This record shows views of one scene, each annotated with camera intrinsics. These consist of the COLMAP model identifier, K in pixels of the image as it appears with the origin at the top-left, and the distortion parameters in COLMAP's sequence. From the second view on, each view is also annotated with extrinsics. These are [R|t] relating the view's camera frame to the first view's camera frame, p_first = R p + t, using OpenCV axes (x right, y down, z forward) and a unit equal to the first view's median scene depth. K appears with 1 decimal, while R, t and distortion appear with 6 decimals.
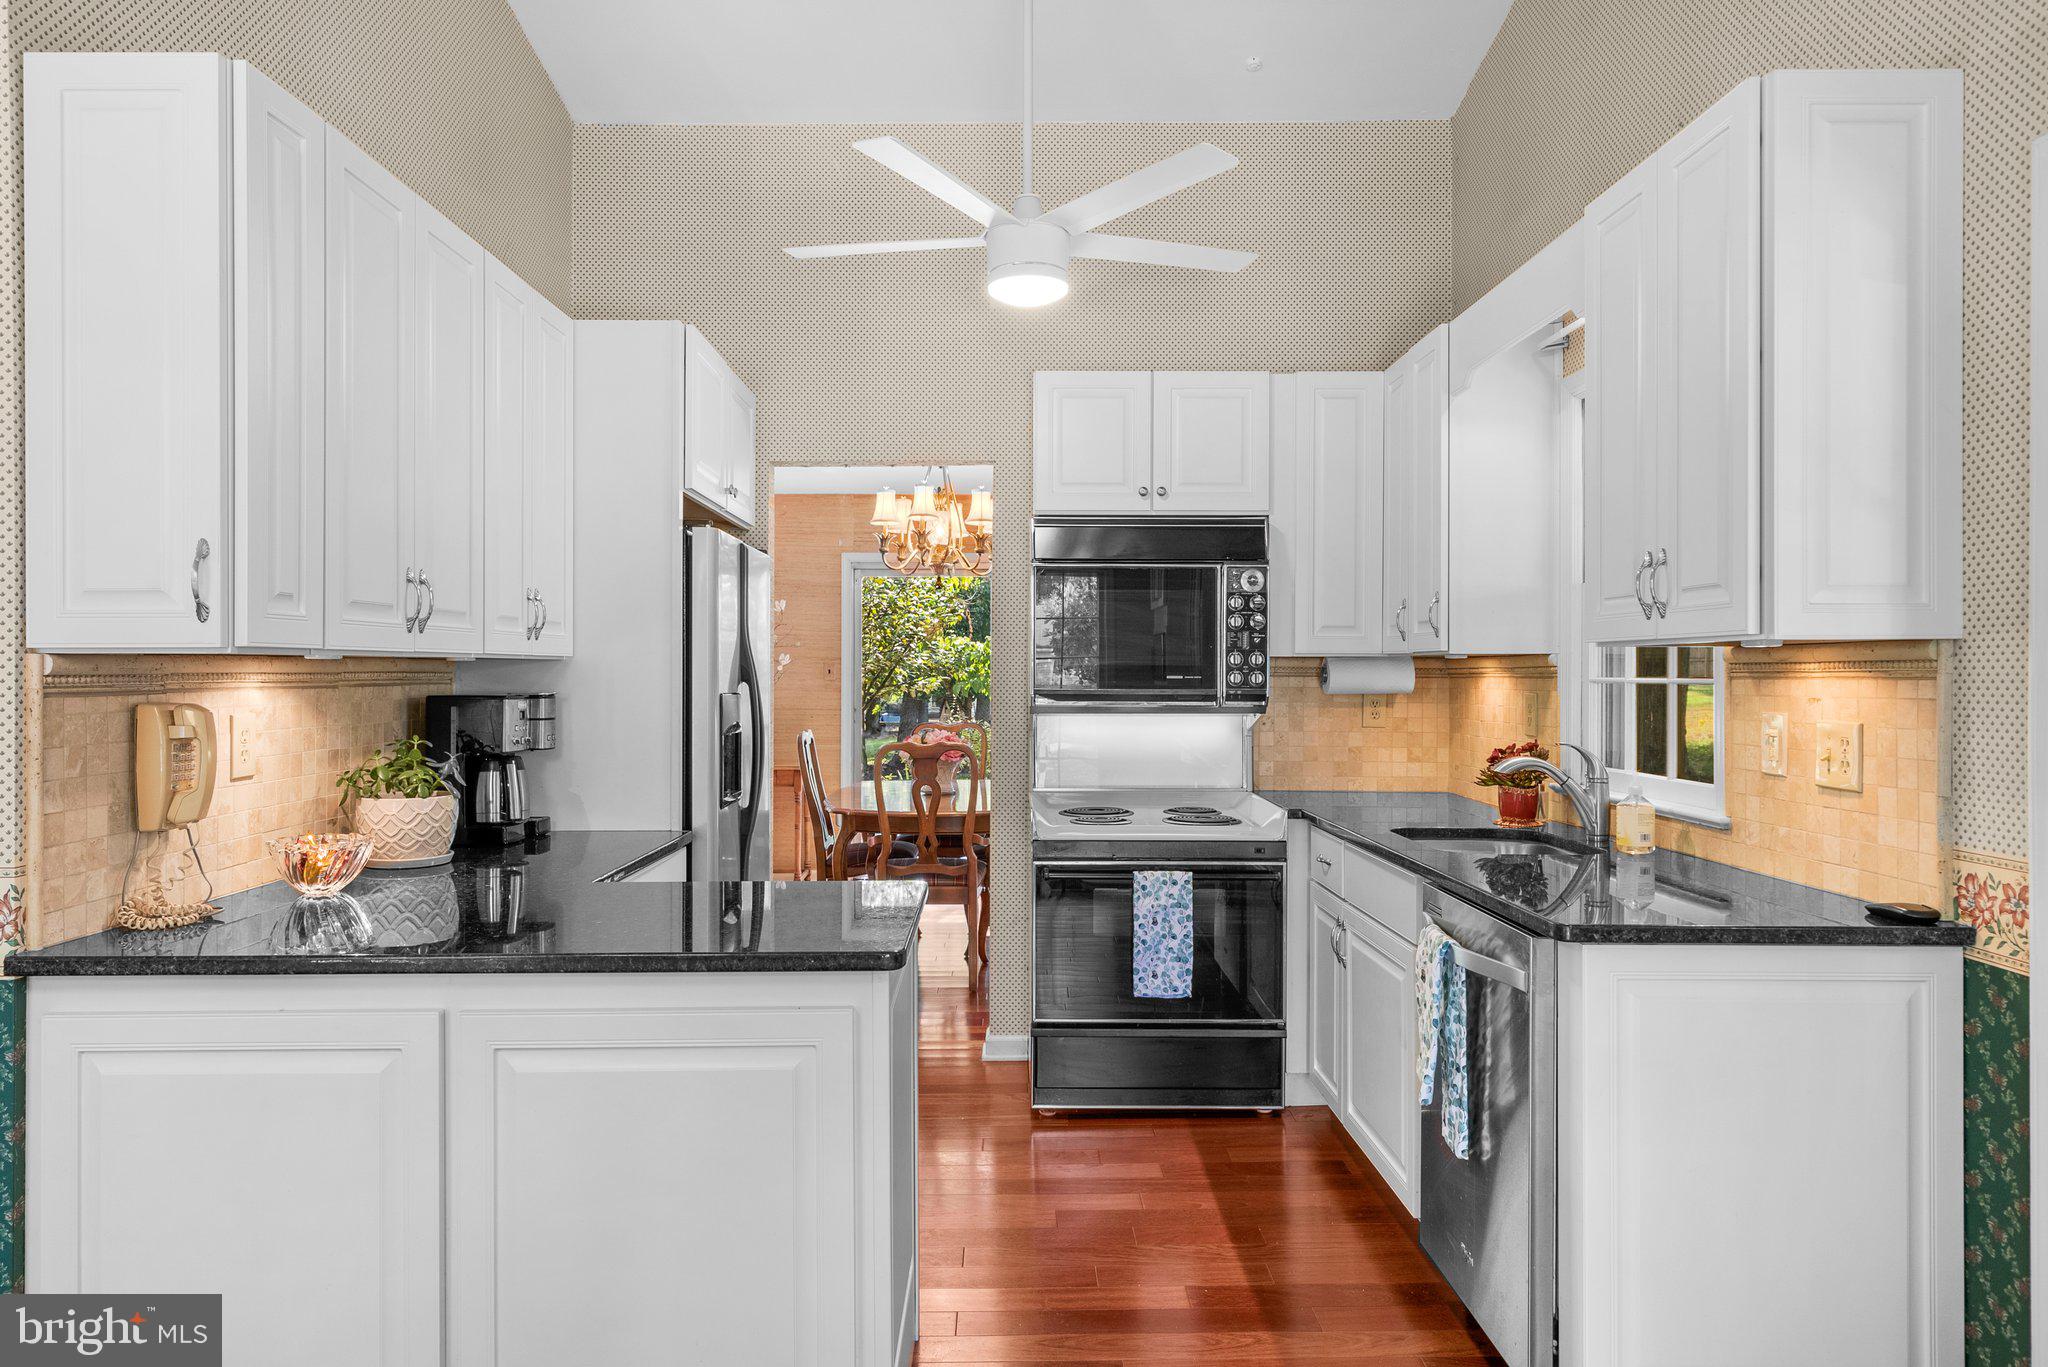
lens RADIAL K [[1279.4, 0, 1002.2], [0, 1279.4, 685.8], [0, 0, 1]] dist [0.006382, 0.001779]
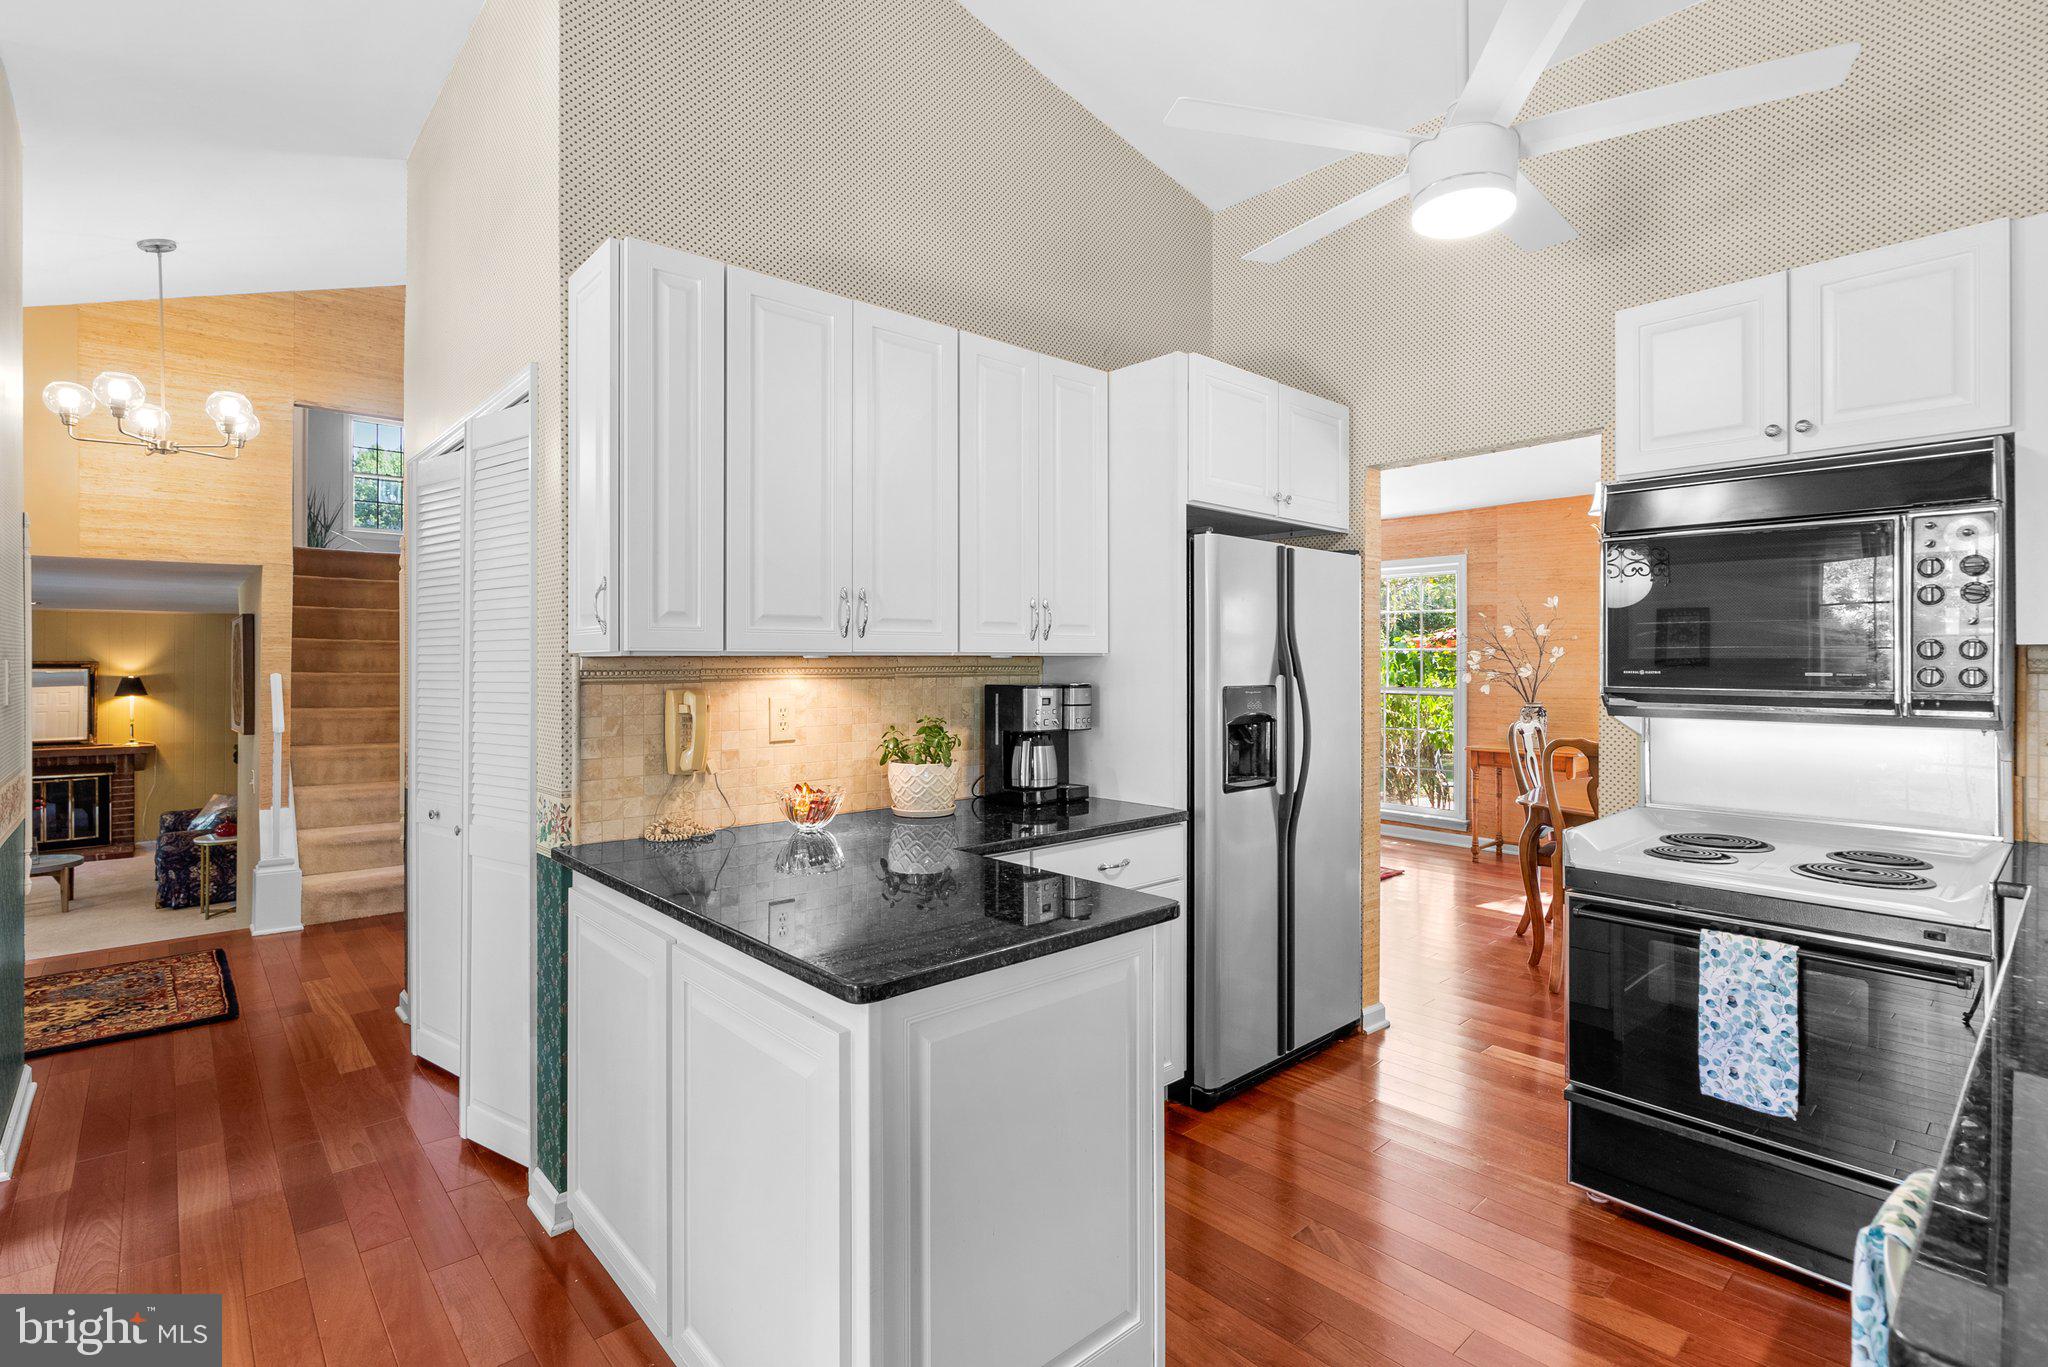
lens RADIAL K [[941.9, 0, 1038.3], [0, 941.9, 666.8], [0, 0, 1]] dist [-0.003779, 0.001176]
pose [[0.677158, 0.002994, -0.735832, 0.280719], [-0.006937, 0.999973, -0.002315, -0.008240], [0.735805, 0.006672, 0.677160, 0.372319]]
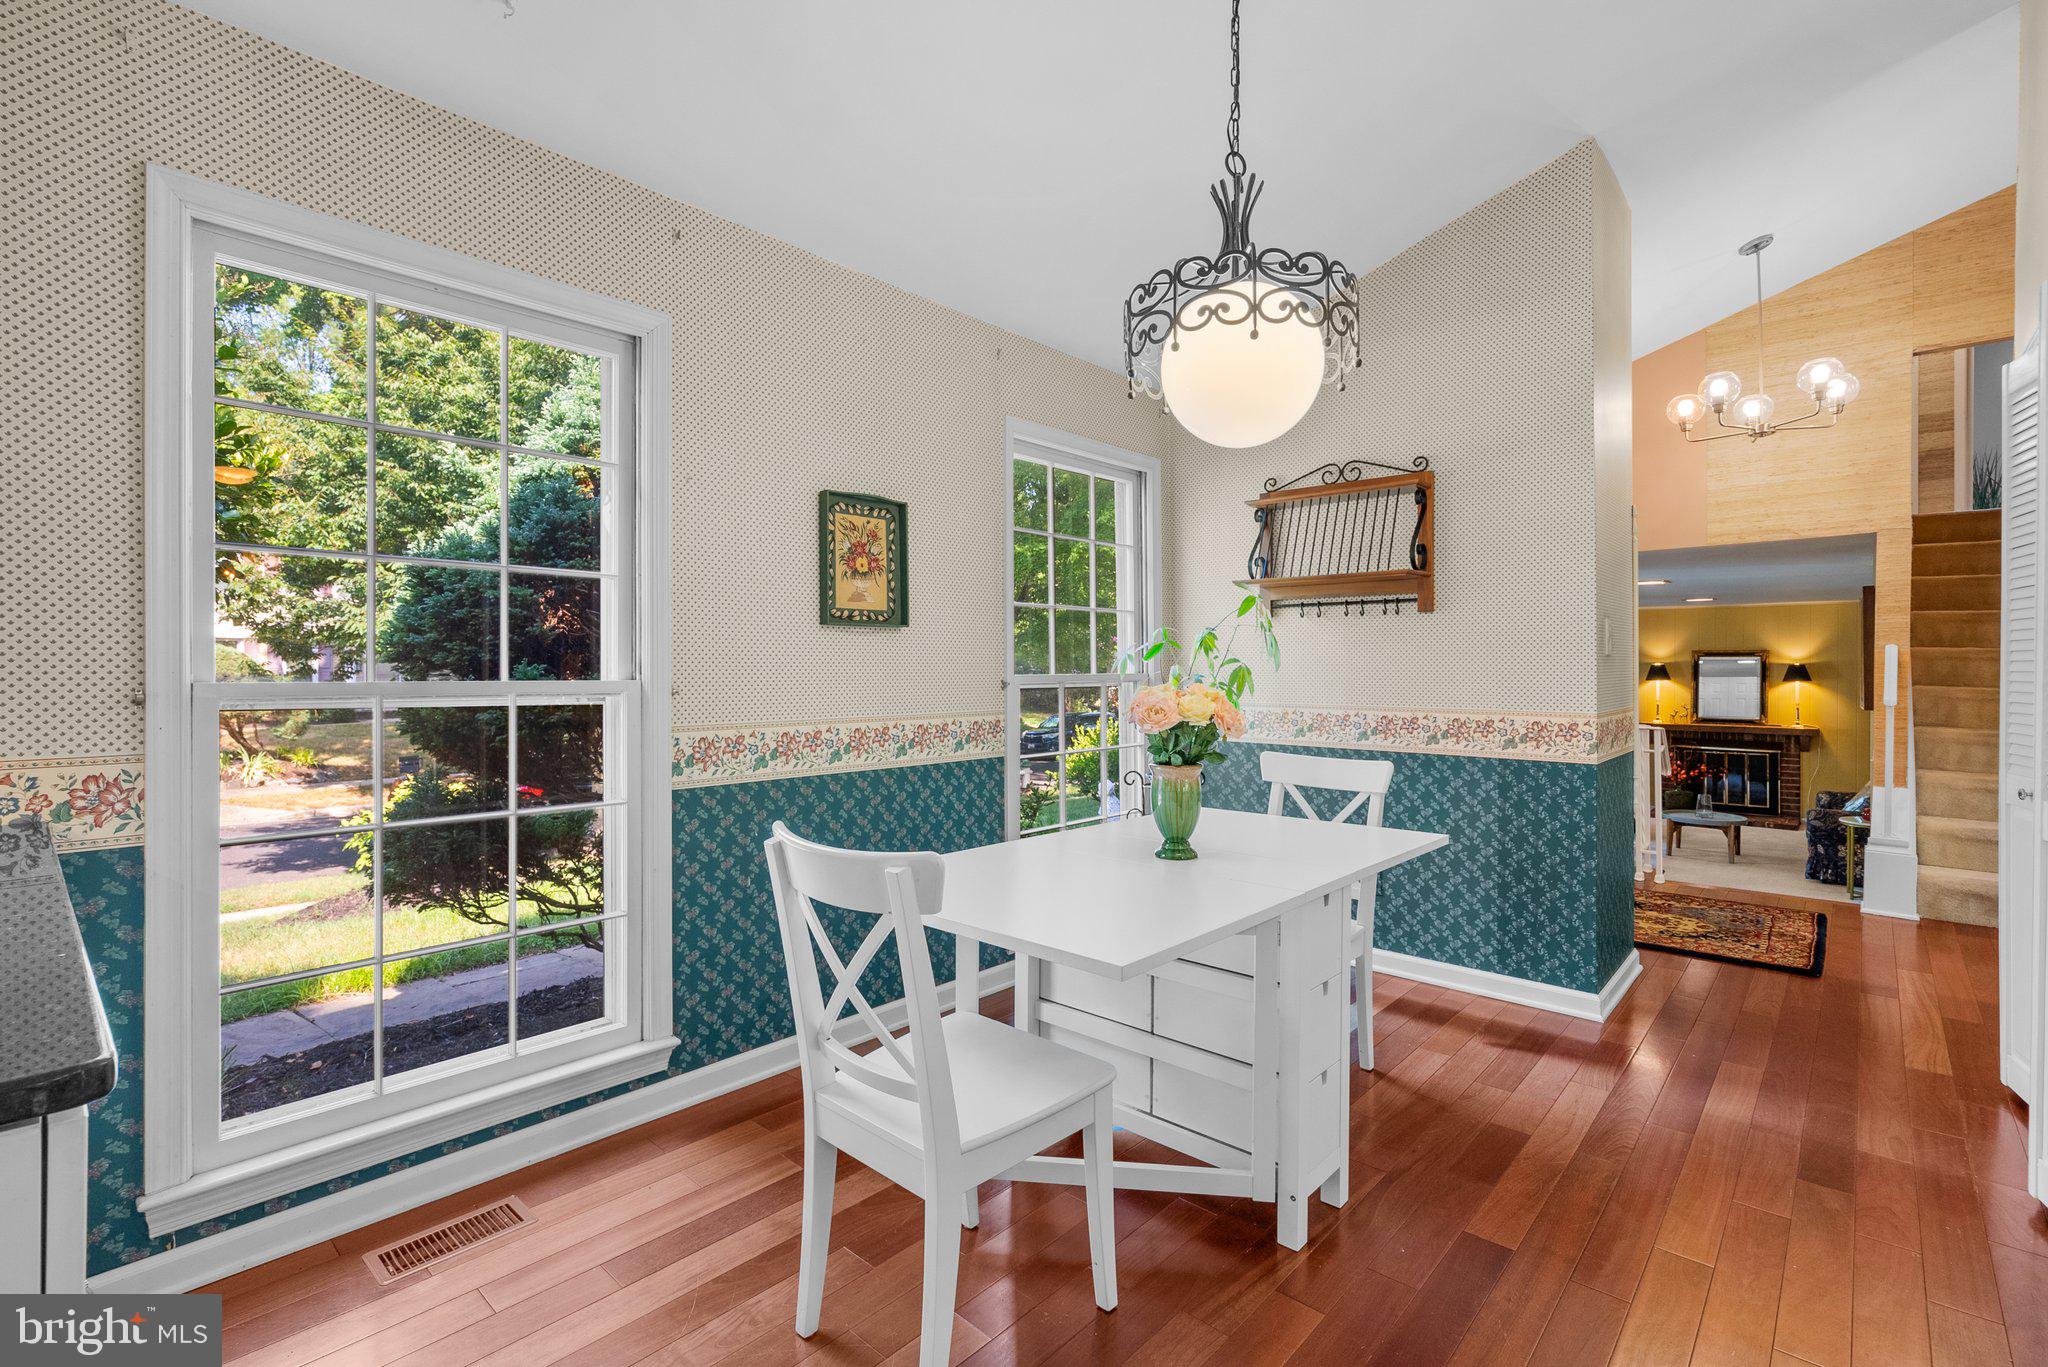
lens RADIAL K [[941.9, 0, 1035.2], [0, 941.9, 686.9], [0, 0, 1]] dist [-0.003779, 0.001176]
pose [[-0.666106, 0.019372, -0.745606, 0.275760], [0.007726, 0.999788, 0.019073, 0.045179], [0.745817, 0.006944, -0.666114, 0.501420]]
